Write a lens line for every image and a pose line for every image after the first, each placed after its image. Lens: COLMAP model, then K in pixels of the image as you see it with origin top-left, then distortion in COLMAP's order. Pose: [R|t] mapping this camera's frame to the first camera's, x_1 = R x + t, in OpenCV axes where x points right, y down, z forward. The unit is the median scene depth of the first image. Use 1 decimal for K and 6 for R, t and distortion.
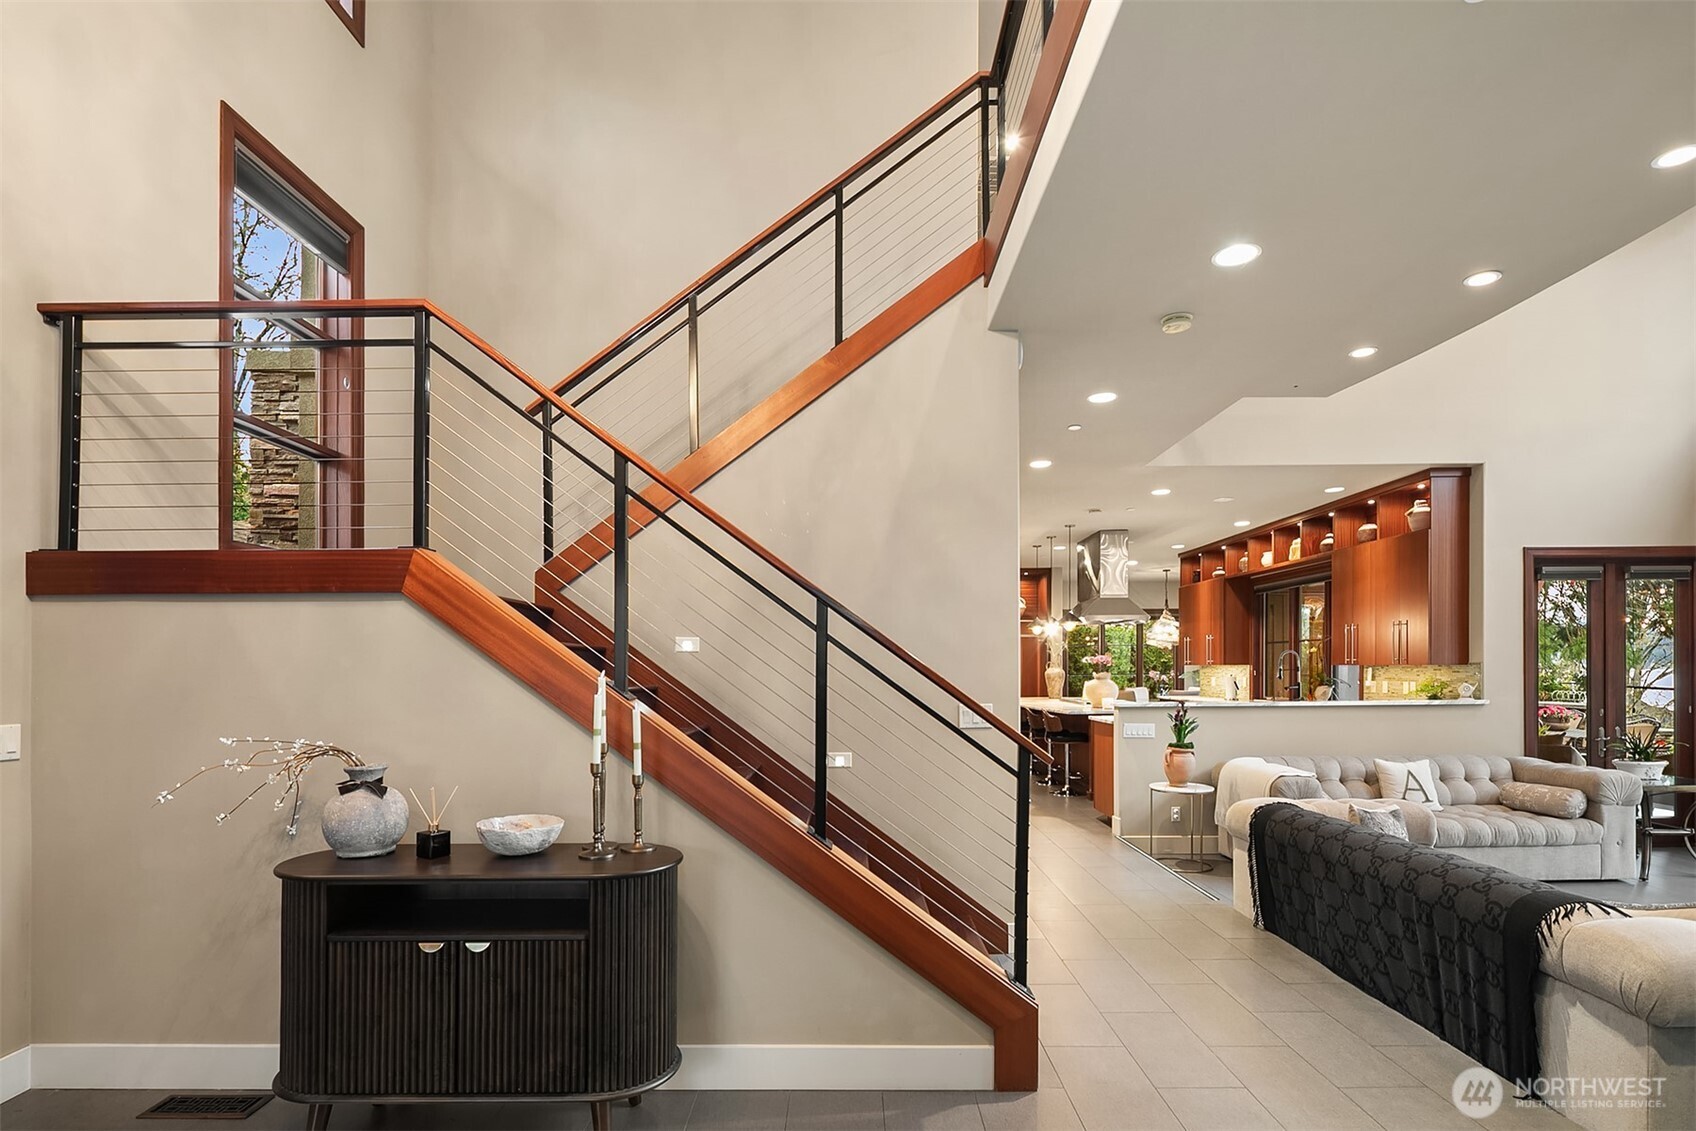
lens RADIAL K [[856.4, 0, 852.9], [0, 856.4, 682.1], [0, 0, 1]] dist [-0.001827, -0.001705]
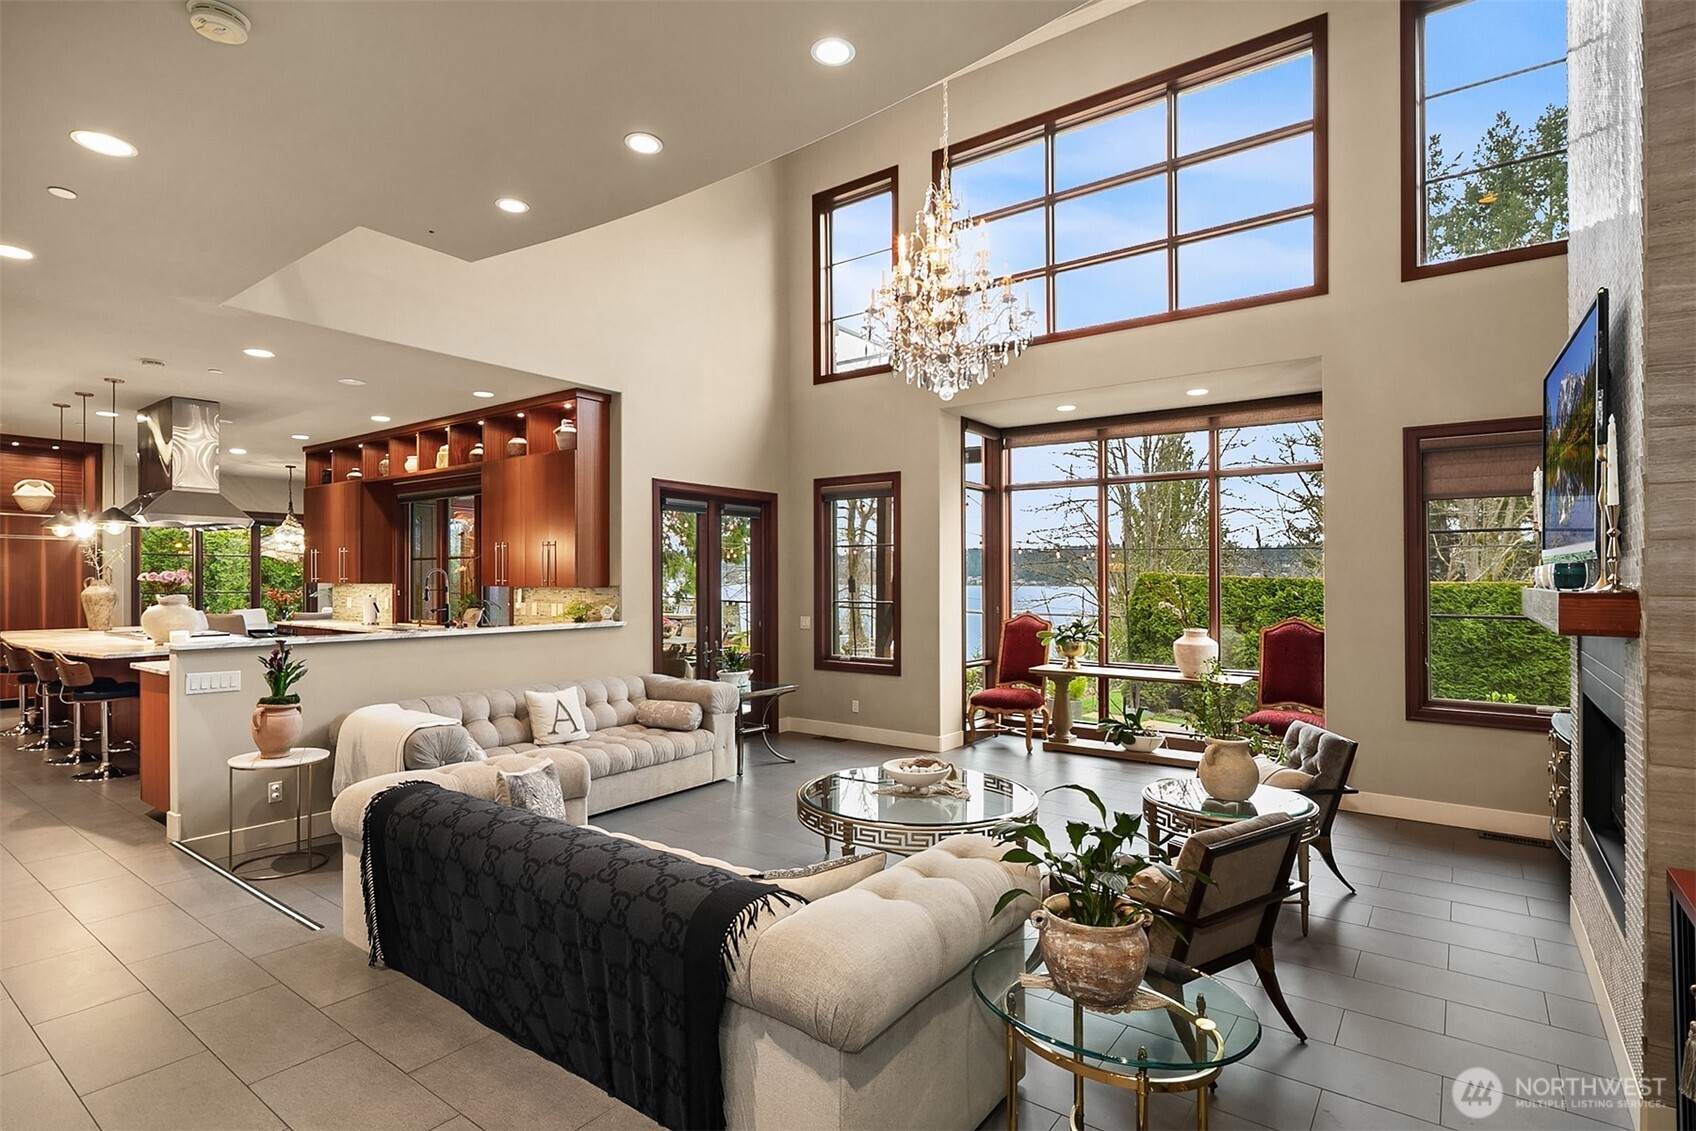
lens RADIAL K [[834.5, 0, 853.2], [0, 834.5, 583.3], [0, 0, 1]] dist [0.002450, -0.000435]
pose [[0.602318, 0.005409, 0.798238, 0.106151], [0.006056, 0.999917, -0.011346, -0.013008], [-0.798233, 0.011668, 0.602236, 0.178044]]
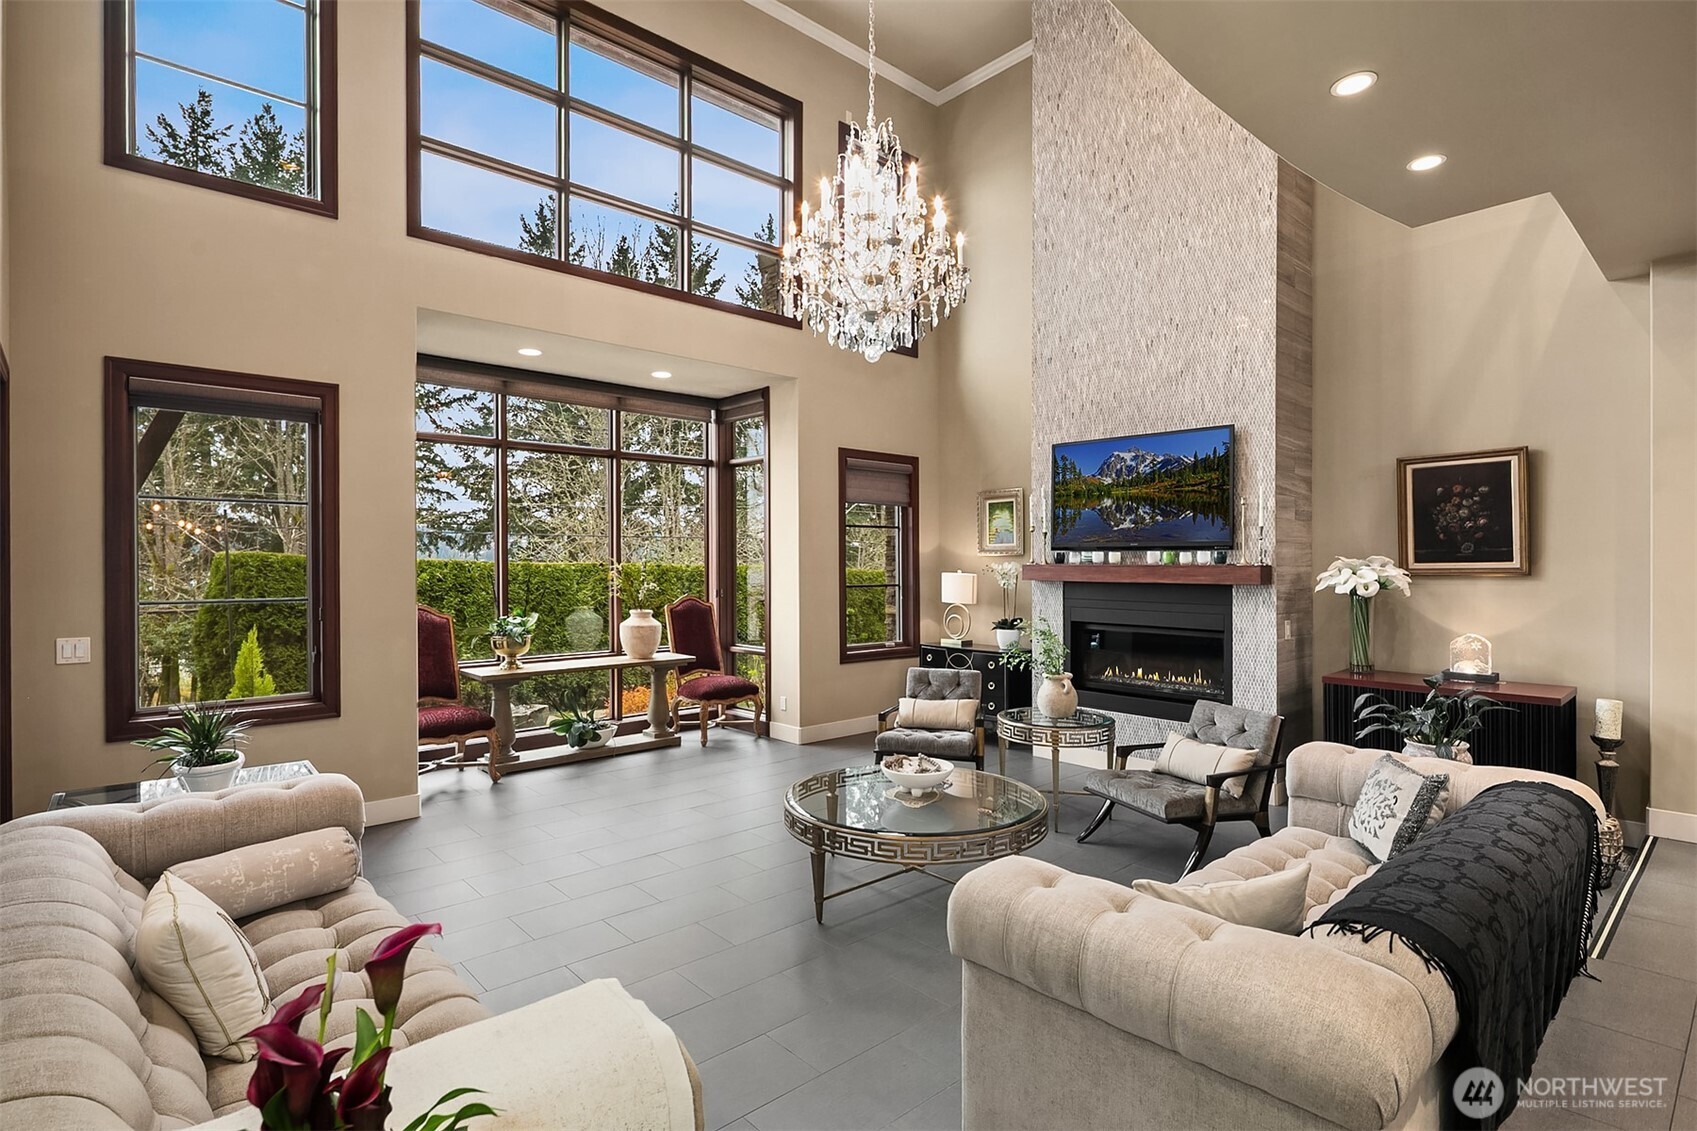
lens RADIAL K [[840.4, 0, 848.5], [0, 840.4, 565.5], [0, 0, 1]] dist [-0.000652, -0.000155]
pose [[-0.656068, 0.005560, 0.754681, 0.251711], [0.018040, 0.999803, 0.008317, -0.025744], [-0.754486, 0.019071, -0.656039, 1.035607]]
